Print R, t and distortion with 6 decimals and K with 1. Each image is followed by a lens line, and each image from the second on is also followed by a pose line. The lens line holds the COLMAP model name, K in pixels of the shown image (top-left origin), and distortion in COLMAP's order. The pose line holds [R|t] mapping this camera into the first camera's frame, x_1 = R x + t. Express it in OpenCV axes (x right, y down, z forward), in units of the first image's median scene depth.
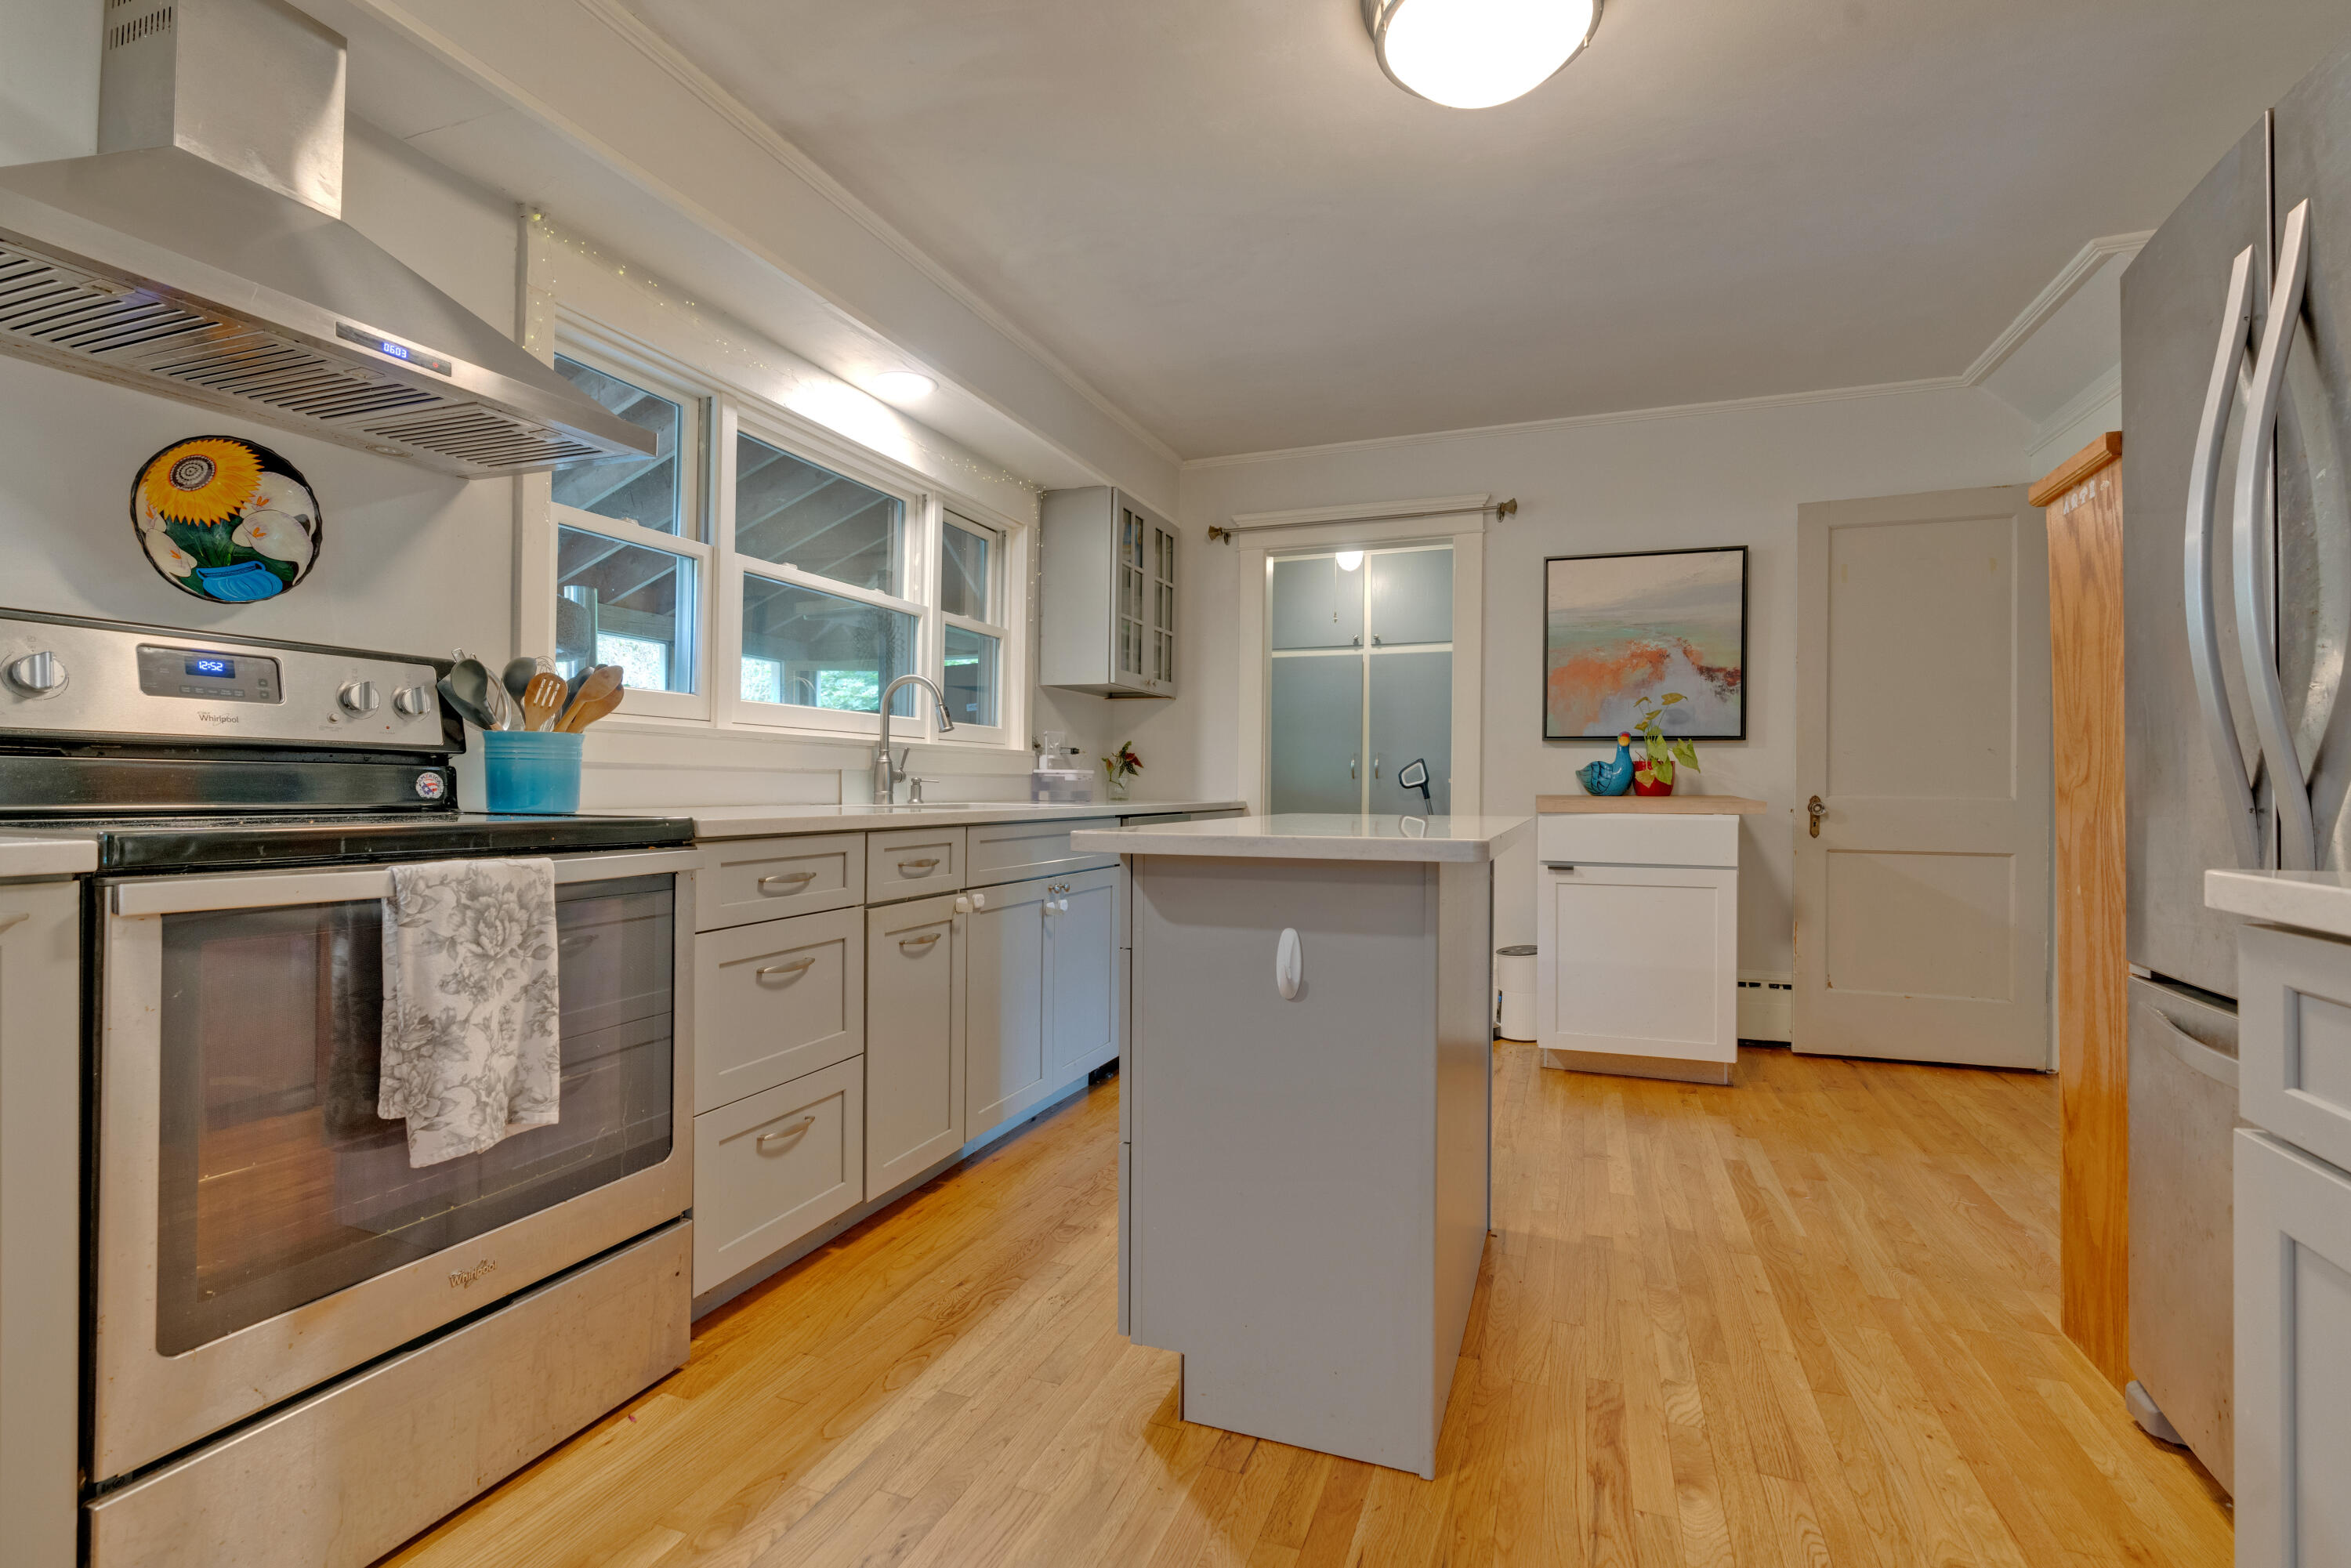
lens RADIAL K [[1069.4, 0, 1176.5], [0, 1069.4, 781.6], [0, 0, 1]] dist [-0.000780, 0.001112]
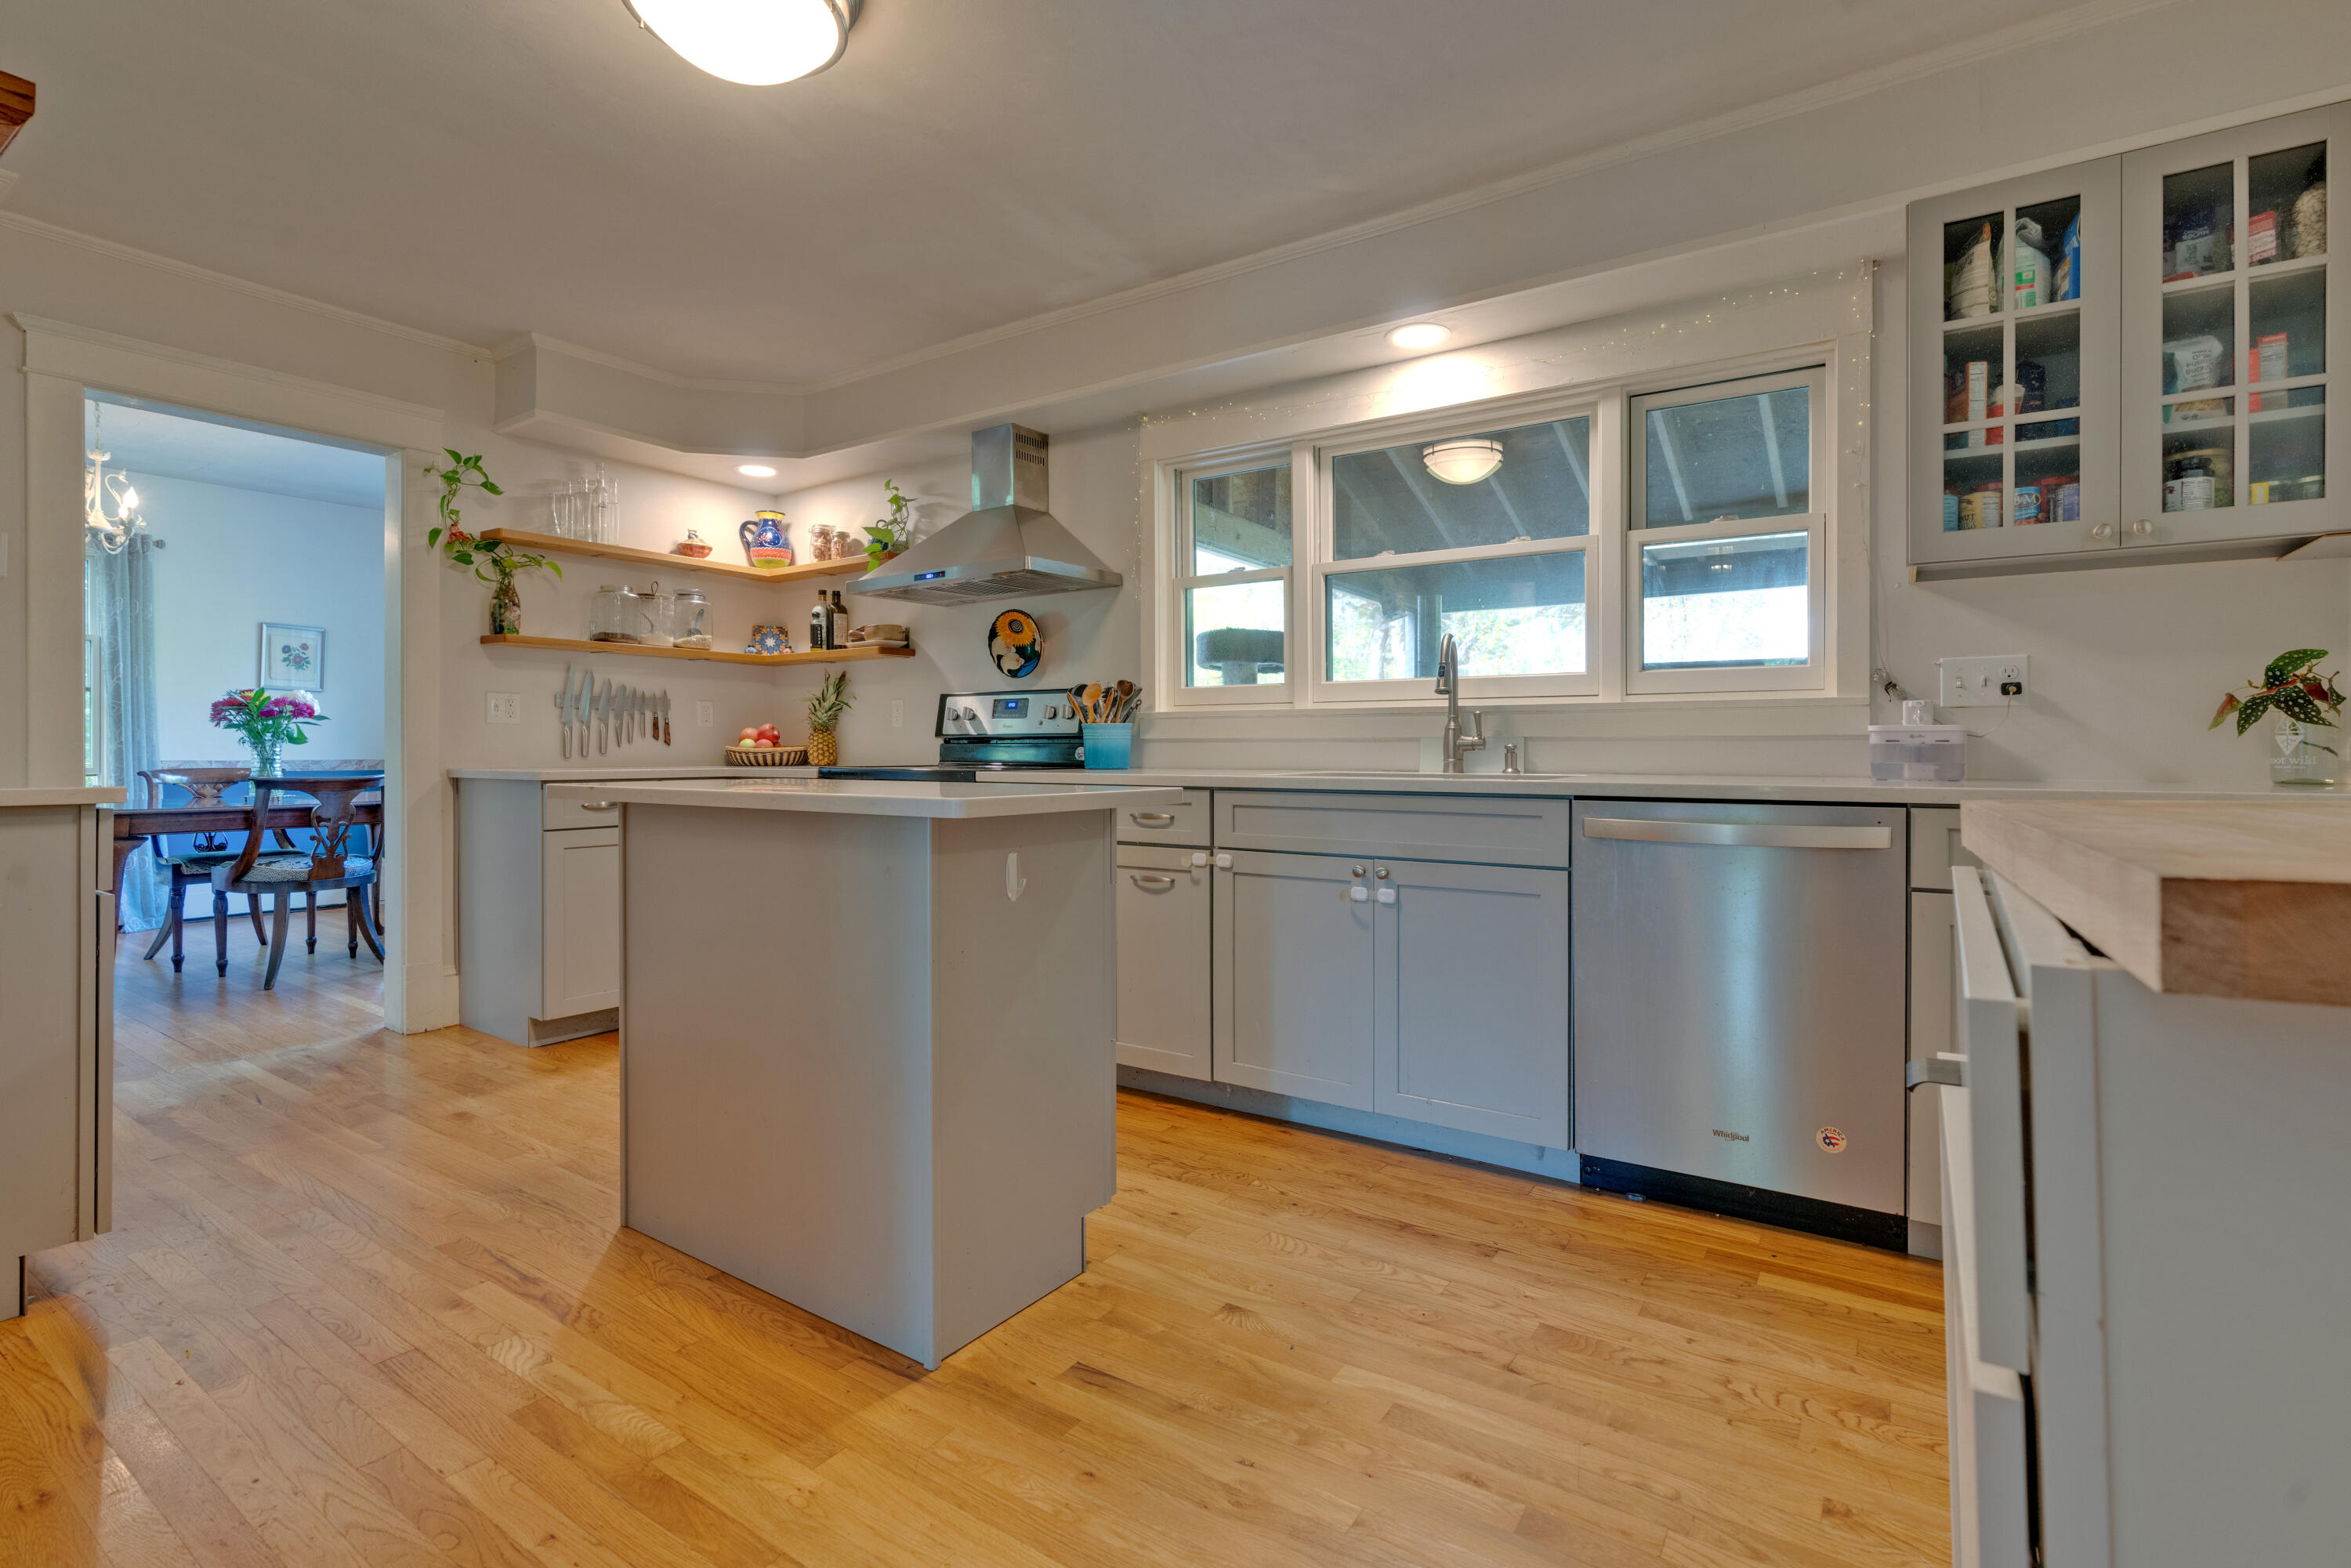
lens RADIAL K [[1069.4, 0, 1193.9], [0, 1069.4, 745.6], [0, 0, 1]] dist [-0.000780, 0.001112]
pose [[-0.224568, -0.009327, -0.974414, 1.171294], [0.001953, 0.999948, -0.010022, 0.010011], [0.974456, -0.004154, -0.224538, 1.639217]]
